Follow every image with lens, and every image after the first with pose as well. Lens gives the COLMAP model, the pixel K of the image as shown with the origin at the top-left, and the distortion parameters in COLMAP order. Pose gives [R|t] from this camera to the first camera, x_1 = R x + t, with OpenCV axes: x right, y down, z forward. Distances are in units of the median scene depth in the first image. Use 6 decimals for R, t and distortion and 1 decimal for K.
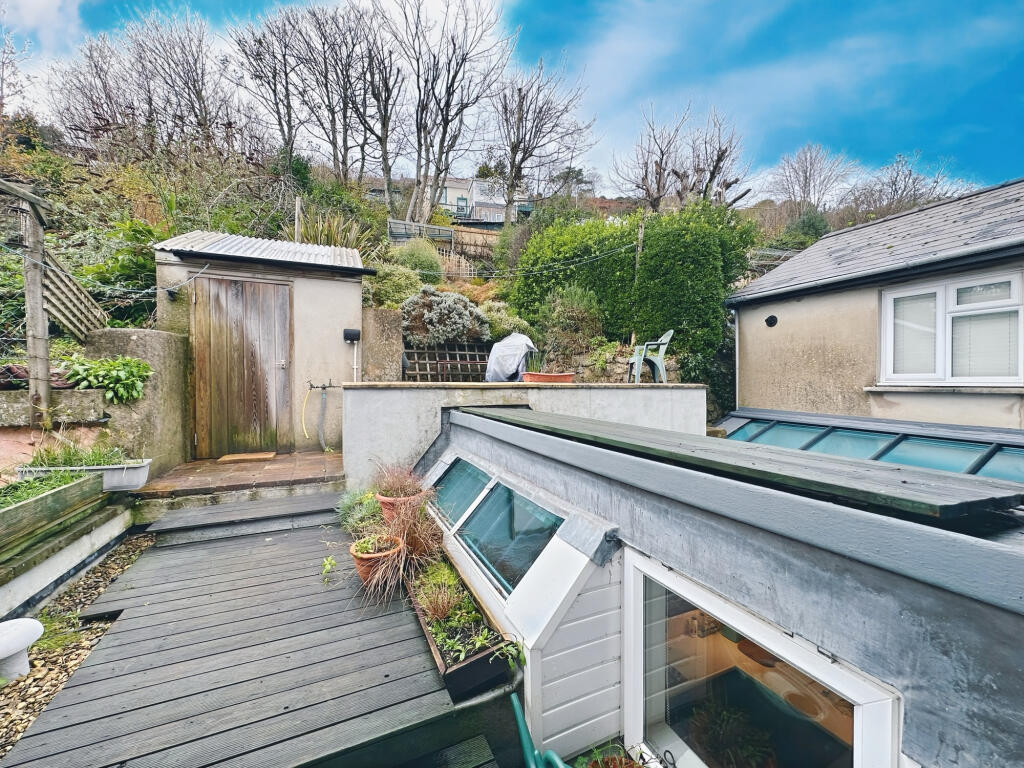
lens RADIAL K [[411.3, 0, 511.0], [0, 411.3, 384.2], [0, 0, 1]] dist [0.000462, -0.000145]
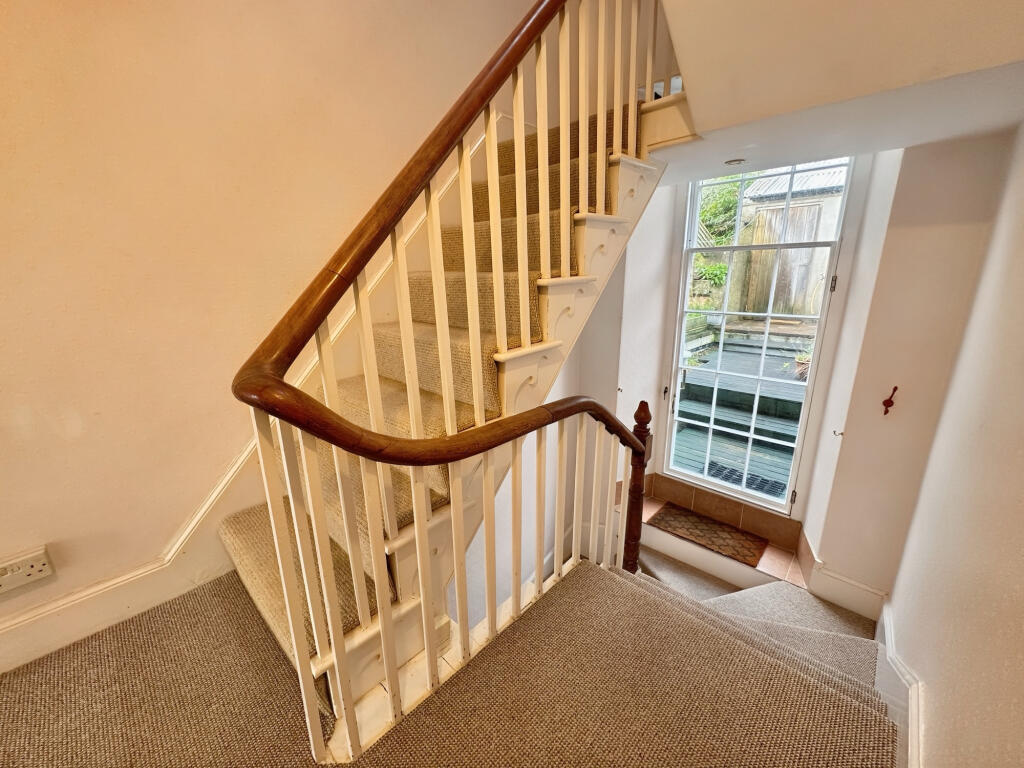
lens RADIAL K [[411.3, 0, 510.1], [0, 411.3, 383.9], [0, 0, 1]] dist [0.000462, -0.000145]
pose [[0.365831, 0.243476, -0.898269, 0.690425], [0.010420, 0.964041, 0.265548, -0.042843], [0.930623, -0.106506, 0.350140, -0.782296]]
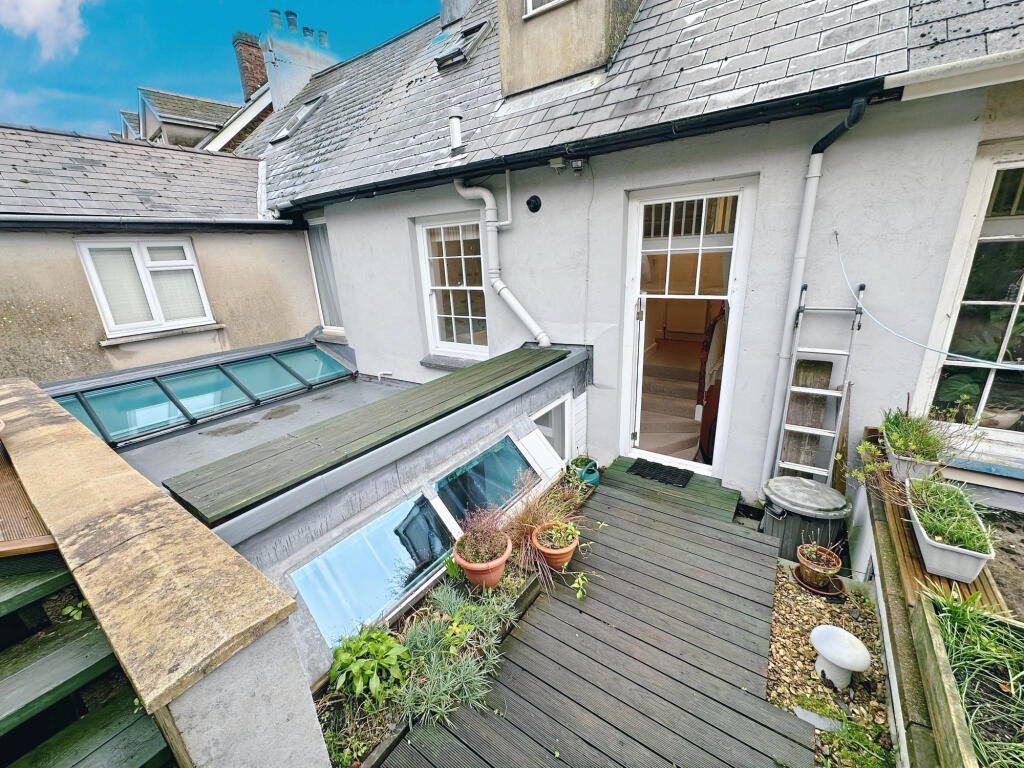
lens RADIAL K [[411.3, 0, 511.5], [0, 411.3, 386.1], [0, 0, 1]] dist [0.000462, -0.000145]
pose [[-0.503143, -0.237992, 0.830787, -1.020583], [0.057653, 0.949948, 0.307043, -0.308850], [-0.862278, 0.202384, -0.464238, 1.466595]]
